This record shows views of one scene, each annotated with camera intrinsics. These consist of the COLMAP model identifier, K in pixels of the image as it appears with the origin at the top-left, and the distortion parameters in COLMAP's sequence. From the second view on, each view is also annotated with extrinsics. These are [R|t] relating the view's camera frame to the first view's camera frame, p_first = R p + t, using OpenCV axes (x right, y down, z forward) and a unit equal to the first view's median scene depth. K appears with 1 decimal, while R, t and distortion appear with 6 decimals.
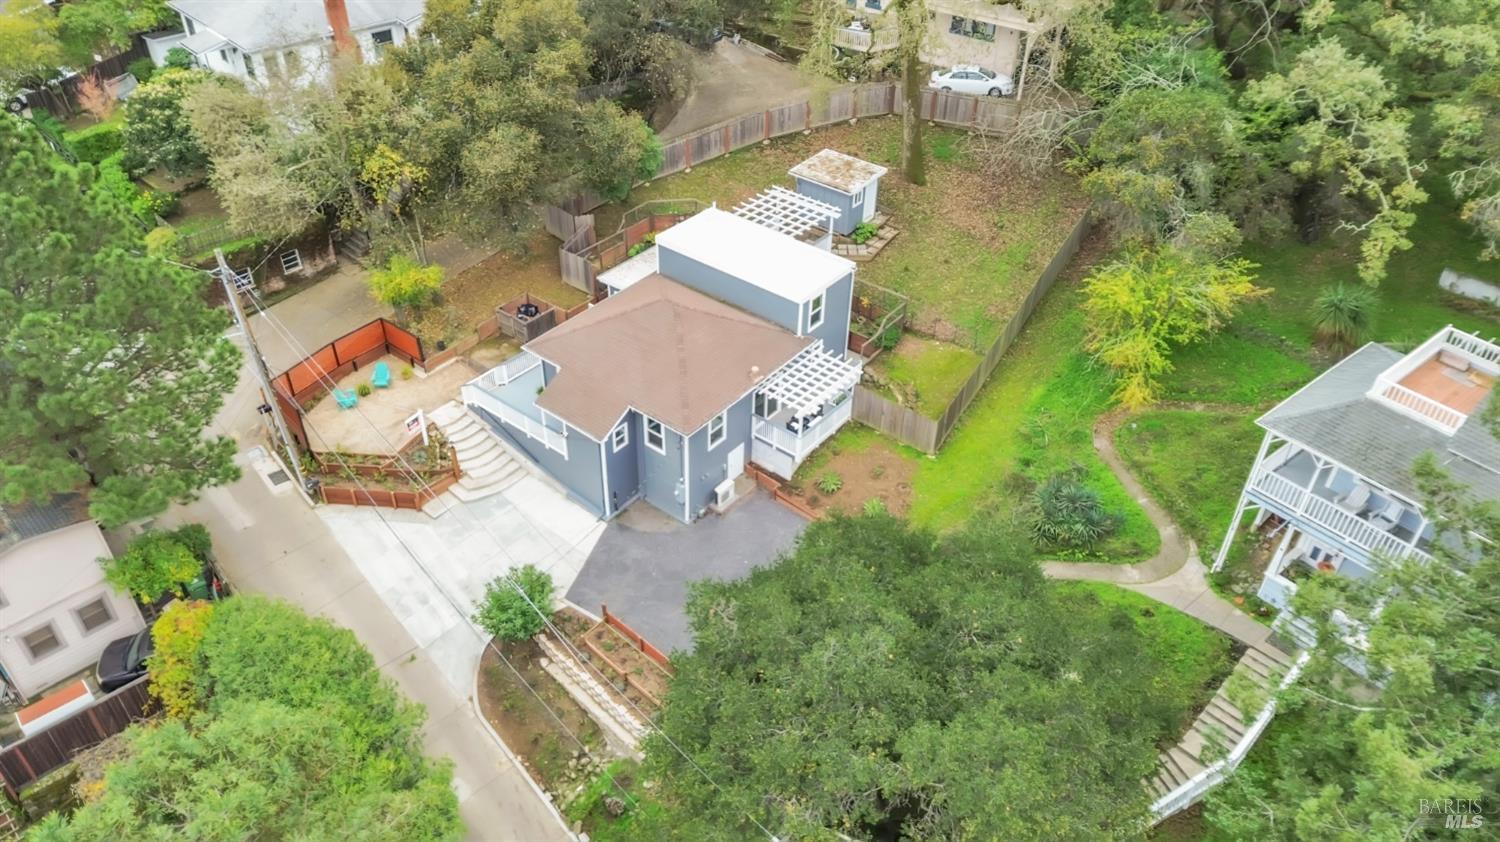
lens RADIAL K [[1090.2, 0, 753.6], [0, 1090.2, 397.9], [0, 0, 1]] dist [0.001608, -0.002603]
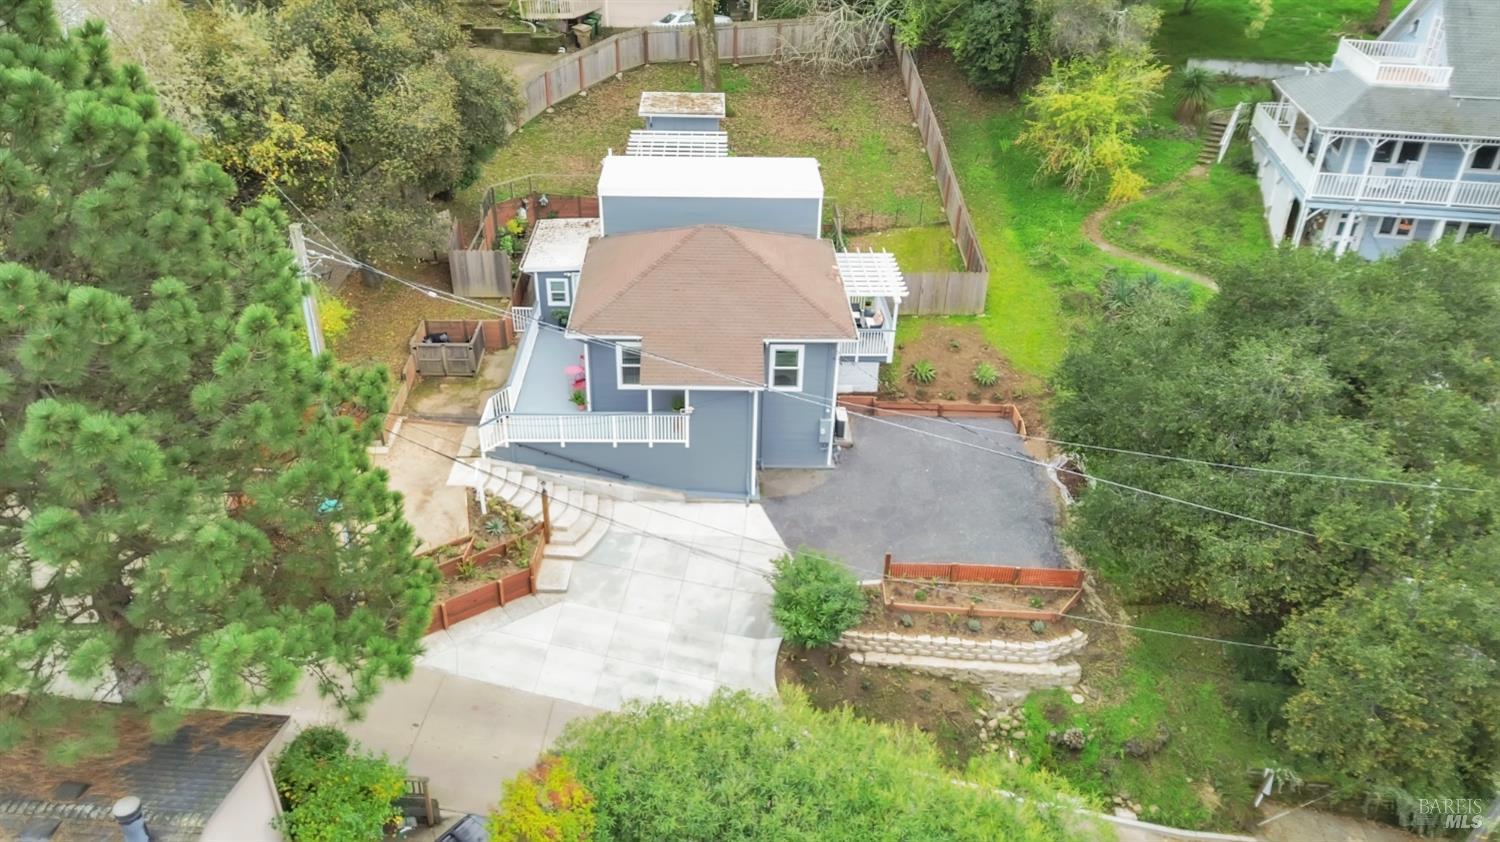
lens RADIAL K [[1090.2, 0, 753.6], [0, 1090.2, 397.9], [0, 0, 1]] dist [0.001608, -0.002603]
pose [[0.760880, -0.321643, 0.563566, -0.576819], [0.381804, 0.924166, 0.011968, 0.034740], [-0.524678, 0.206066, 0.825984, 0.343749]]
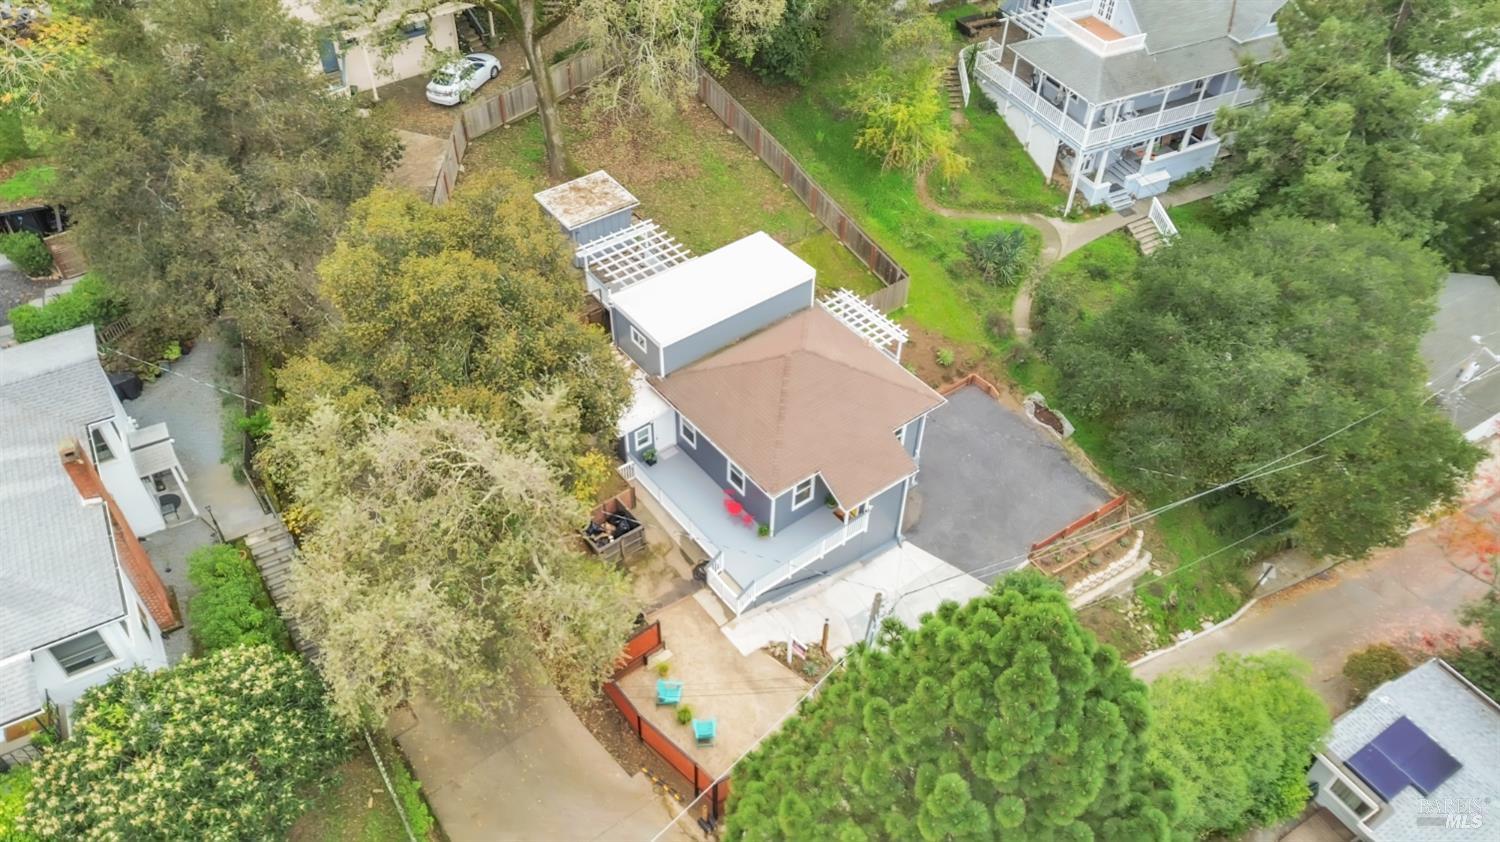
lens RADIAL K [[1090.2, 0, 753.6], [0, 1090.2, 397.9], [0, 0, 1]] dist [0.001608, -0.002603]
pose [[0.232390, -0.667966, 0.706977, -0.834114], [0.566121, 0.683954, 0.460124, -0.551666], [-0.790887, 0.293306, 0.537093, 0.537287]]
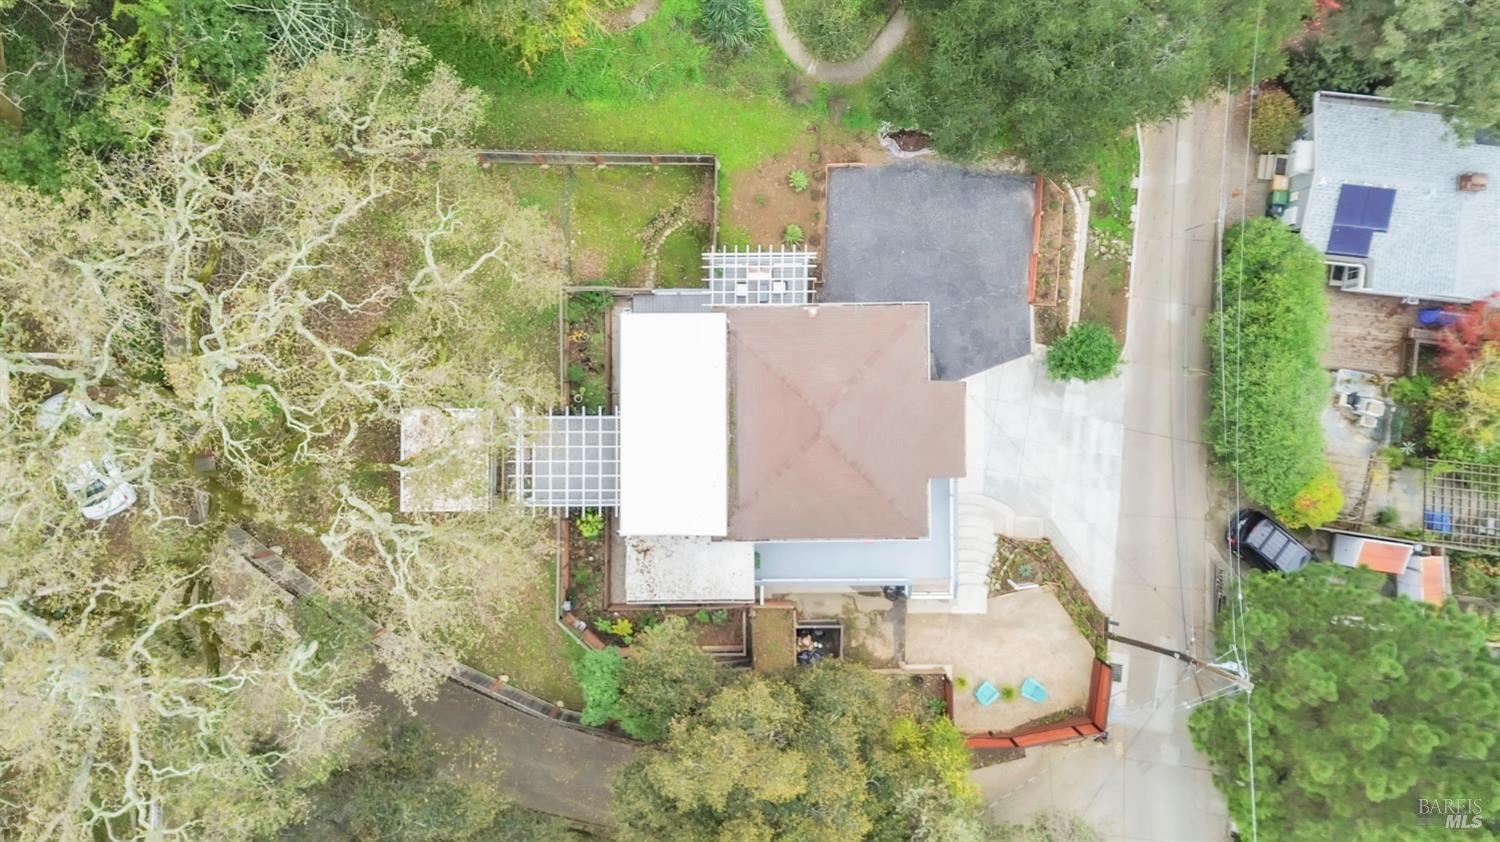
lens RADIAL K [[1090.2, 0, 753.6], [0, 1090.2, 397.9], [0, 0, 1]] dist [0.001608, -0.002603]
pose [[-0.624279, -0.781146, -0.009283, -0.013627], [0.459820, -0.377035, 0.803997, -0.866062], [-0.631539, 0.497650, 0.594561, 0.505492]]
